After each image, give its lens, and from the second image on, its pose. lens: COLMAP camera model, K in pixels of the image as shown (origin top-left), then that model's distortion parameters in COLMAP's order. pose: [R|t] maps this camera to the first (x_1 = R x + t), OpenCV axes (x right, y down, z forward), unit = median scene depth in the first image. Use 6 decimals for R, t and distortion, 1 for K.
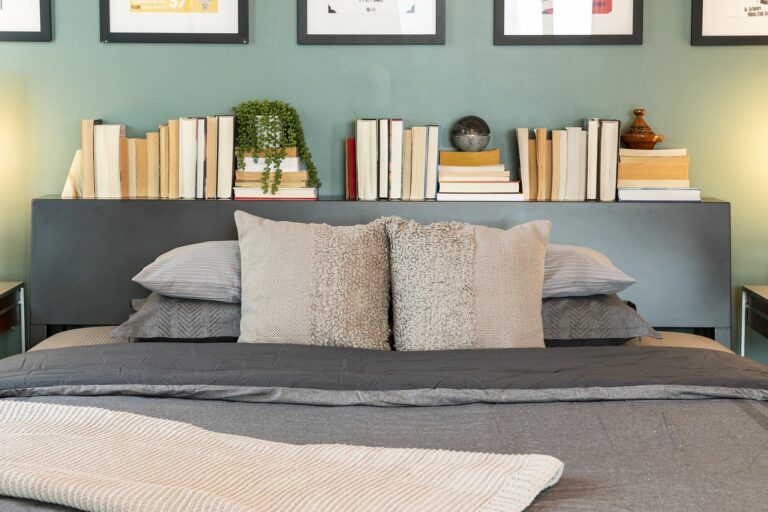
lens RADIAL K [[1480.1, 0, 384.0], [0, 1480.1, 256.0], [0, 0, 1]] dist [-0.014320, 0.118314]
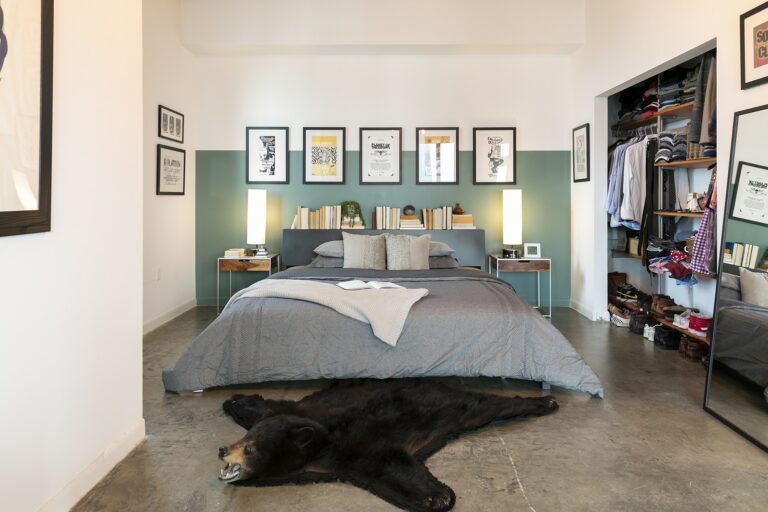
lens RADIAL K [[530.7, 0, 383.9], [0, 530.7, 197.0], [0, 0, 1]] dist [0.005064, 0.000414]
pose [[0.999991, -0.001392, -0.003939, 0.003987], [0.000930, 0.993391, -0.114778, 0.029084], [0.004073, 0.114773, 0.993383, -0.239643]]
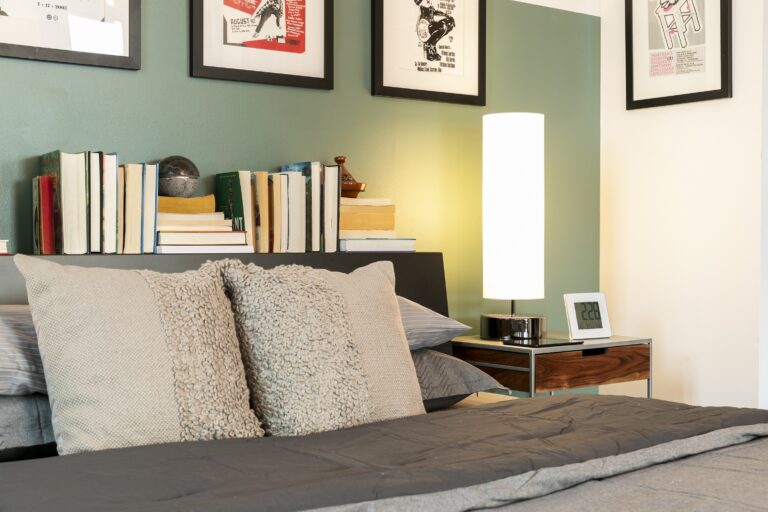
lens RADIAL K [[1111.6, 0, 409.0], [0, 1111.6, 254.2], [0, 0, 1]] dist [-0.010687, 0.025575]
pose [[0.770926, -0.011378, 0.636823, -0.246562], [0.072164, 0.994963, -0.069583, 0.014533], [-0.632823, 0.099600, 0.767864, 0.447097]]
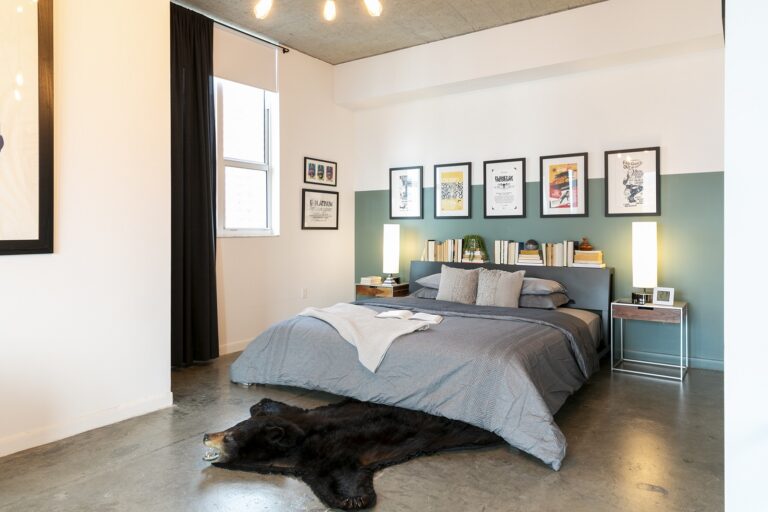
lens RADIAL K [[517.5, 0, 386.0], [0, 517.5, 230.3], [0, 0, 1]] dist [0.003175, 0.000592]
pose [[0.824317, -0.003219, -0.566119, 0.450213], [-0.062235, 0.993408, -0.096268, 0.015408], [0.562697, 0.114588, 0.818683, -0.120932]]
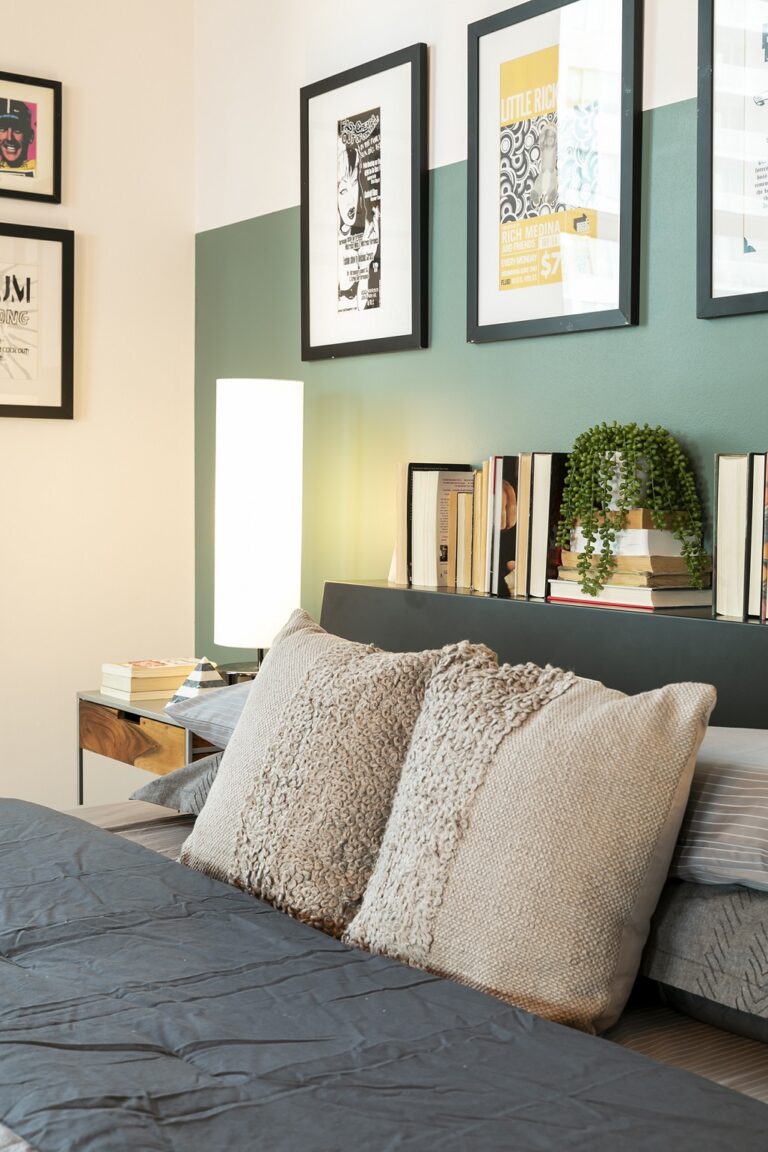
lens RADIAL K [[1532.0, 0, 384.0], [0, 1532.0, 576.0], [0, 0, 1]] dist [-0.011781, 0.056013]
pose [[0.581246, 0.047126, -0.812362, 0.334022], [-0.103261, 0.994523, -0.016189, -0.031911], [0.807150, 0.093295, 0.582928, 0.613545]]
